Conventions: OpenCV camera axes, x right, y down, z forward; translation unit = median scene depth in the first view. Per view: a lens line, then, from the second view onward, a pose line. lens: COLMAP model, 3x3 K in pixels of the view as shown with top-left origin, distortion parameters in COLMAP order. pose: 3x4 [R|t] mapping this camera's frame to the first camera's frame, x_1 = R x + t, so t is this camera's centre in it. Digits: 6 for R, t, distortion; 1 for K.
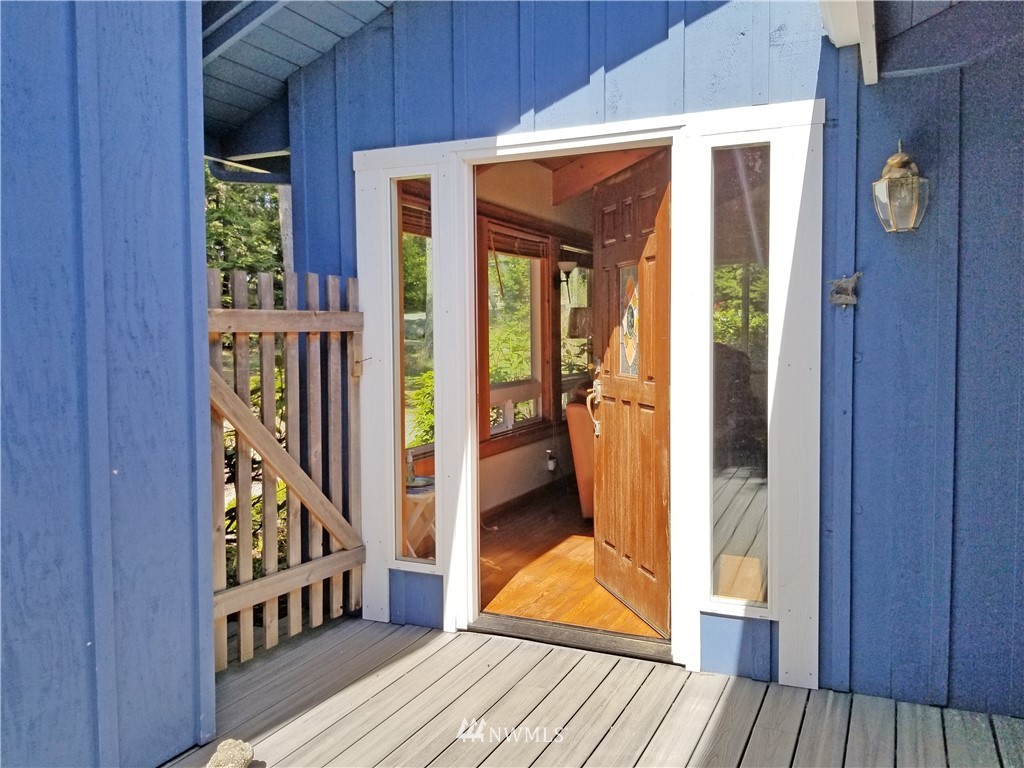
lens RADIAL K [[880.1, 0, 511.7], [0, 880.1, 371.3], [0, 0, 1]] dist [-0.014584, -0.009305]
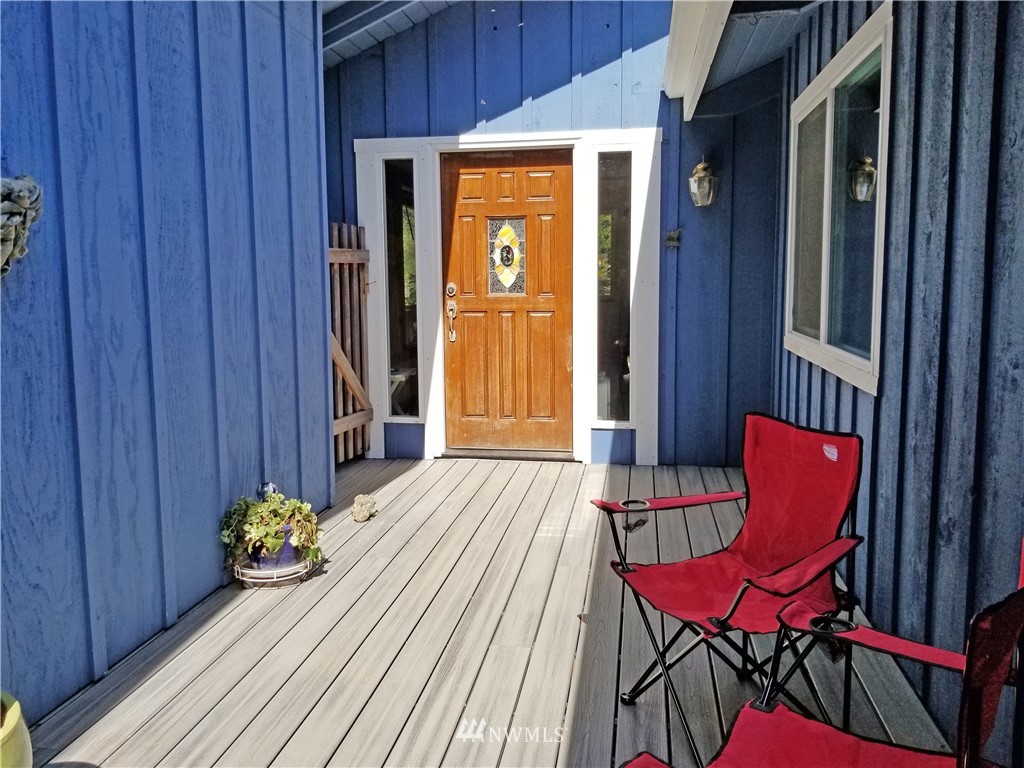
lens RADIAL K [[880.1, 0, 511.7], [0, 880.1, 371.3], [0, 0, 1]] dist [-0.014584, -0.009305]
pose [[0.947605, -0.042745, 0.316571, -0.455175], [0.018602, 0.996709, 0.078900, 0.026288], [-0.318902, -0.068878, 0.945282, -0.536991]]
